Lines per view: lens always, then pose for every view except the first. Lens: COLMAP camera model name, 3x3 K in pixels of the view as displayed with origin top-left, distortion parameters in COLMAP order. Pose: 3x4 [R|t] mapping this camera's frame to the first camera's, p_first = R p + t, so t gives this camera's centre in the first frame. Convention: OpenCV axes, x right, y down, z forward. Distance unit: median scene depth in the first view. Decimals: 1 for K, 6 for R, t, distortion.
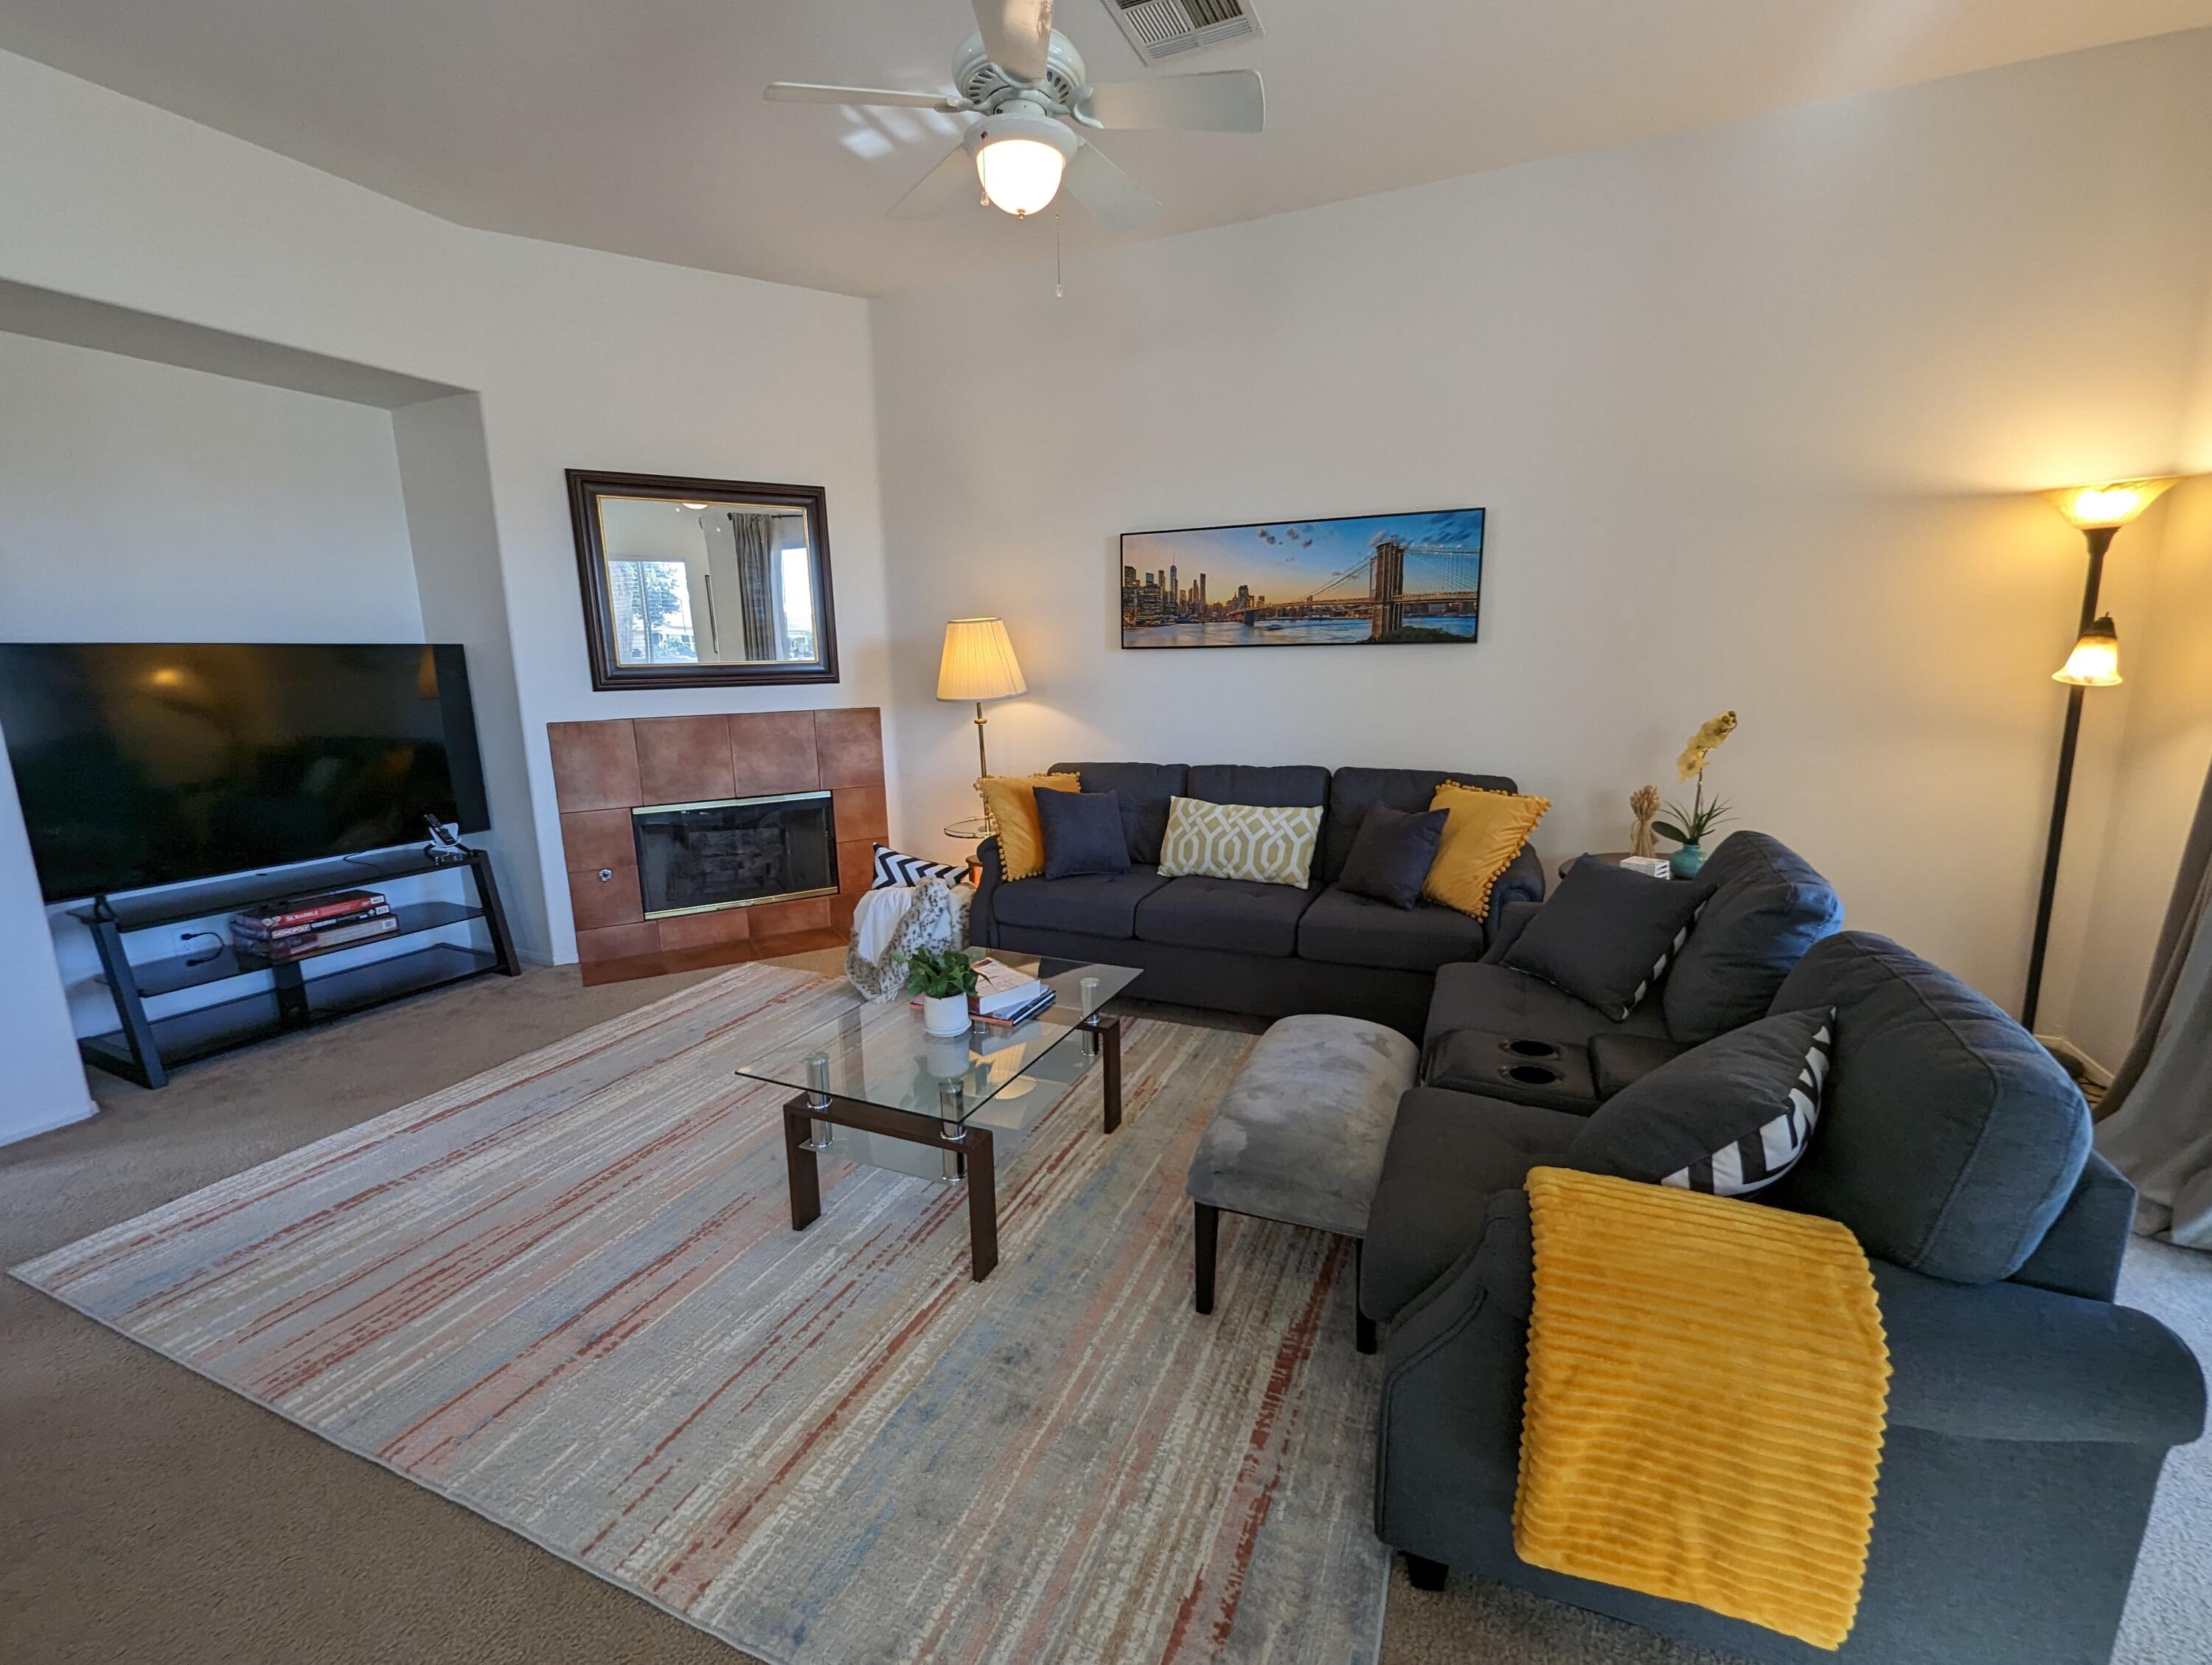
lens RADIAL K [[938.9, 0, 1110.7], [0, 938.9, 828.4], [0, 0, 1]] dist [0.002571, -0.000901]
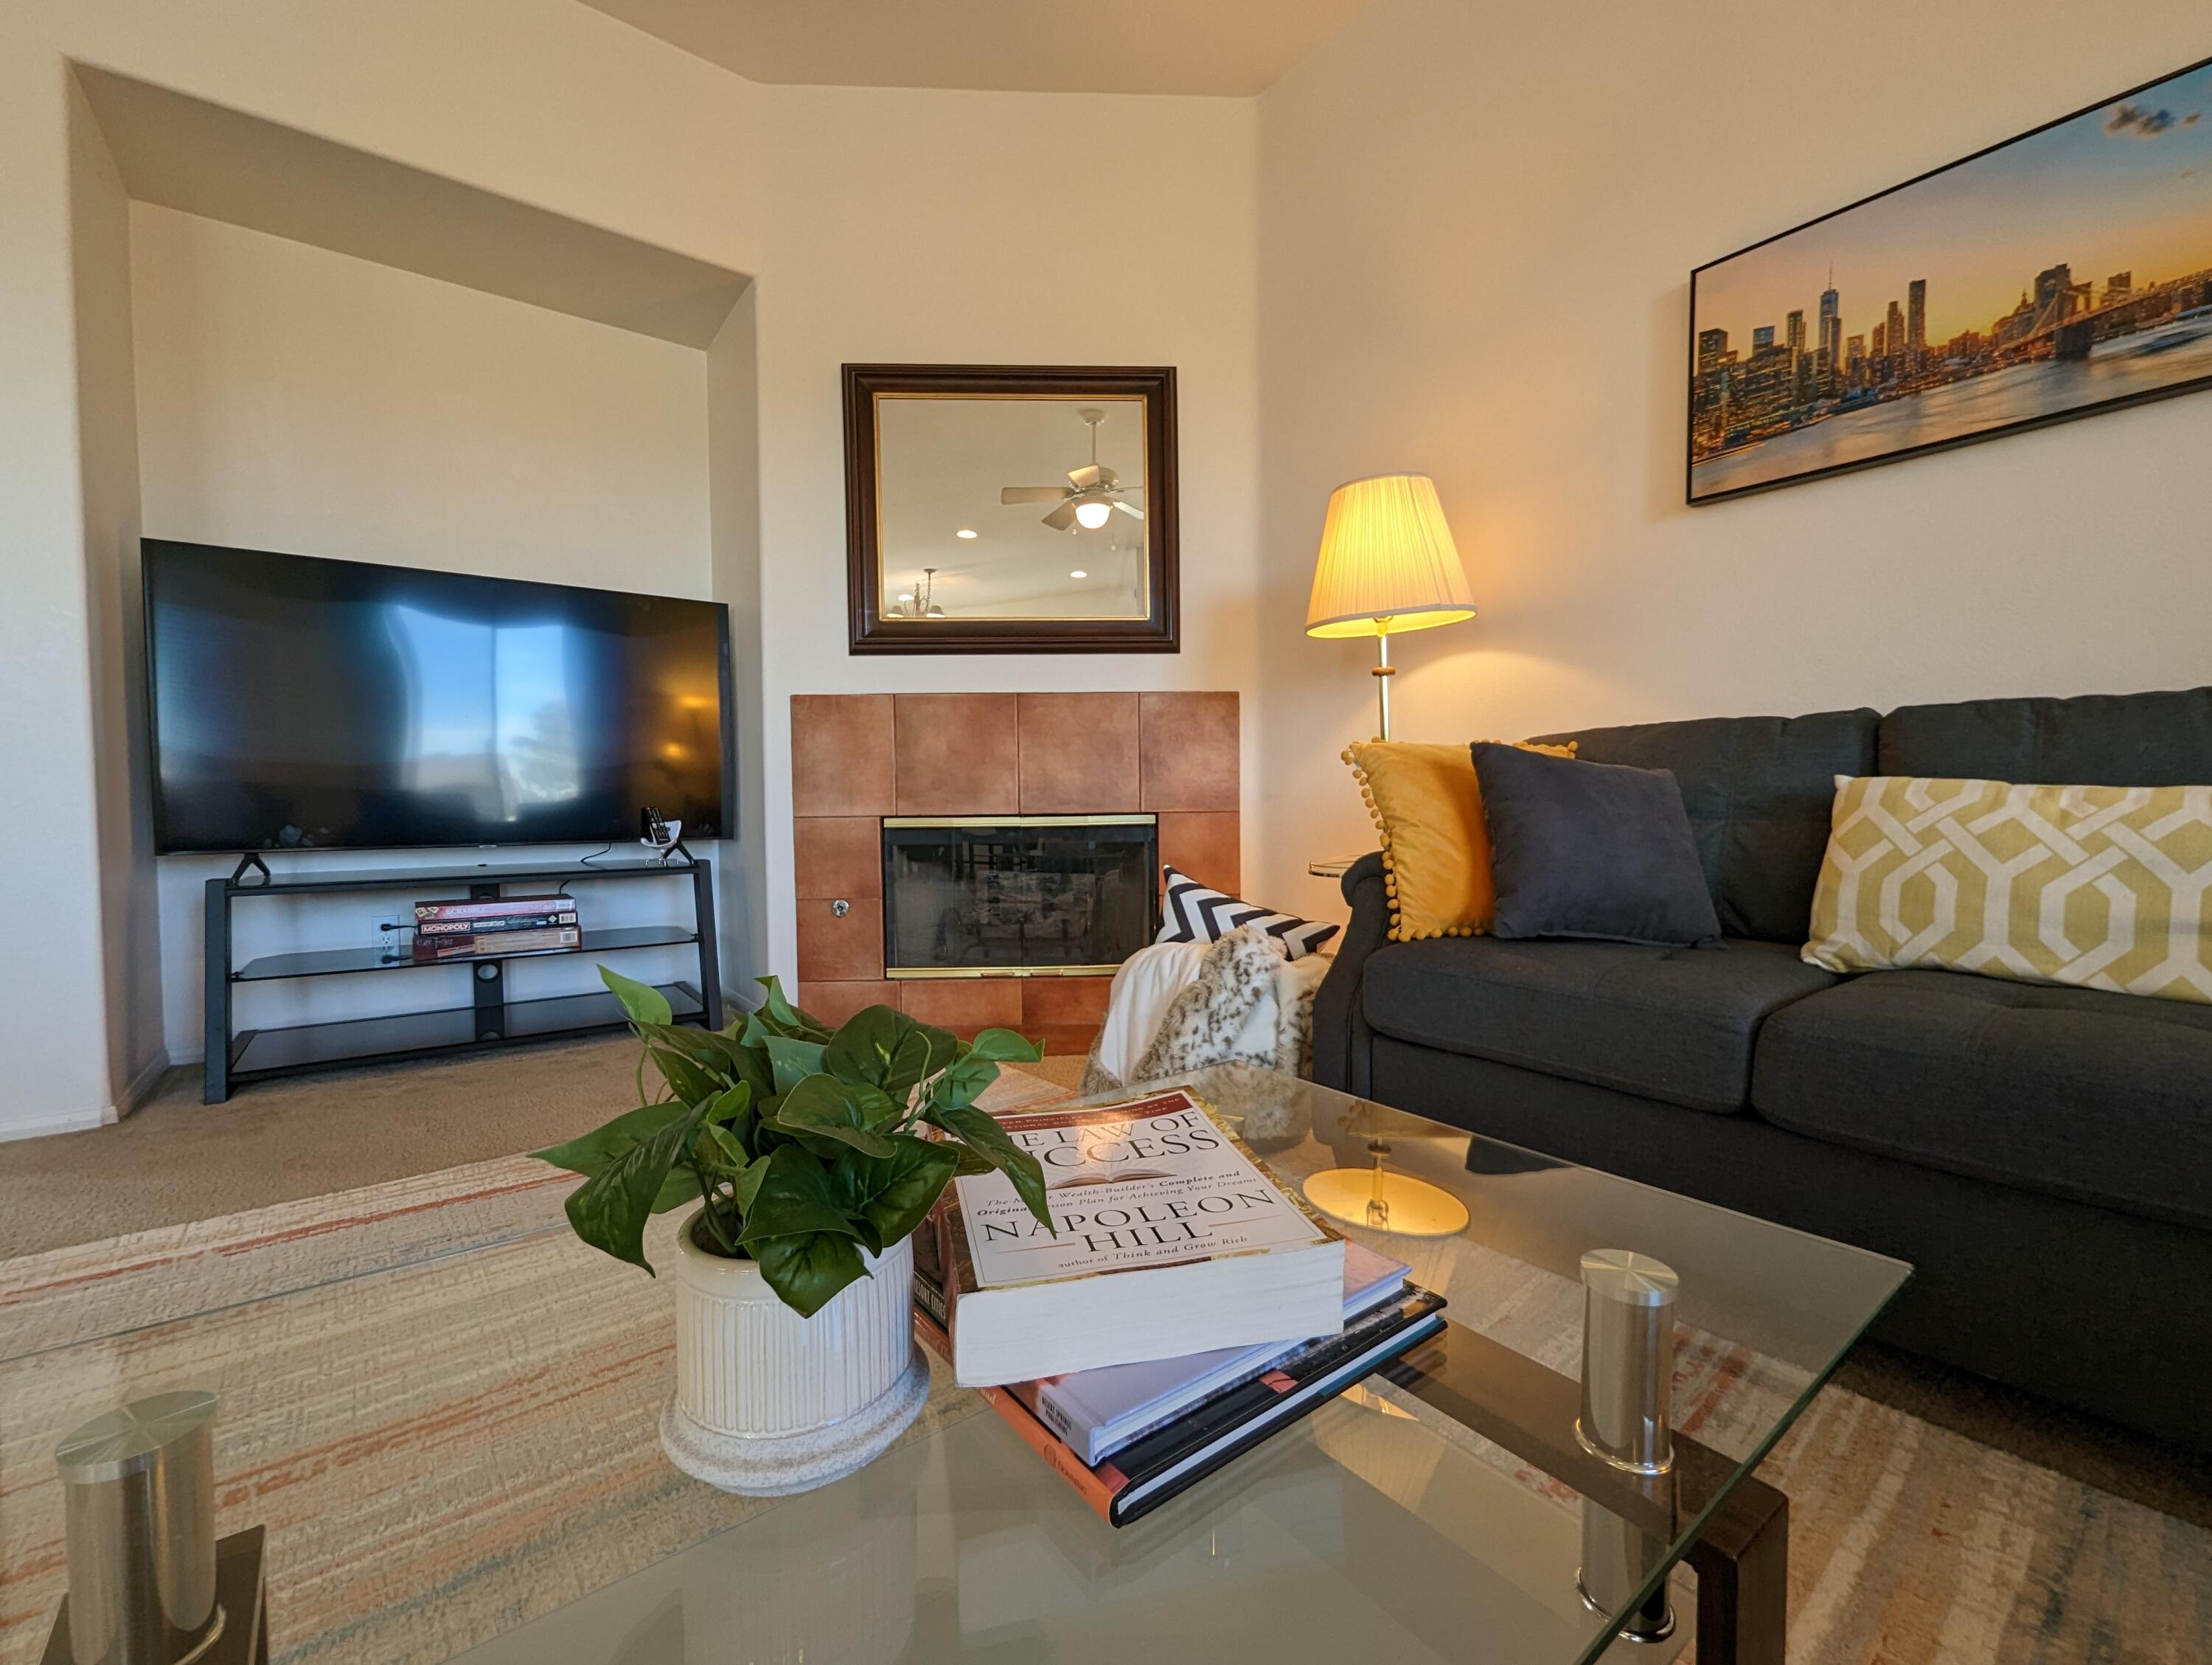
lens RADIAL K [[938.9, 0, 1110.7], [0, 938.9, 828.4], [0, 0, 1]] dist [0.002571, -0.000901]
pose [[0.881101, 0.021709, -0.472429, -0.018971], [-0.092813, 0.987457, -0.127726, 0.067587], [0.463730, 0.156387, 0.872065, 0.497243]]
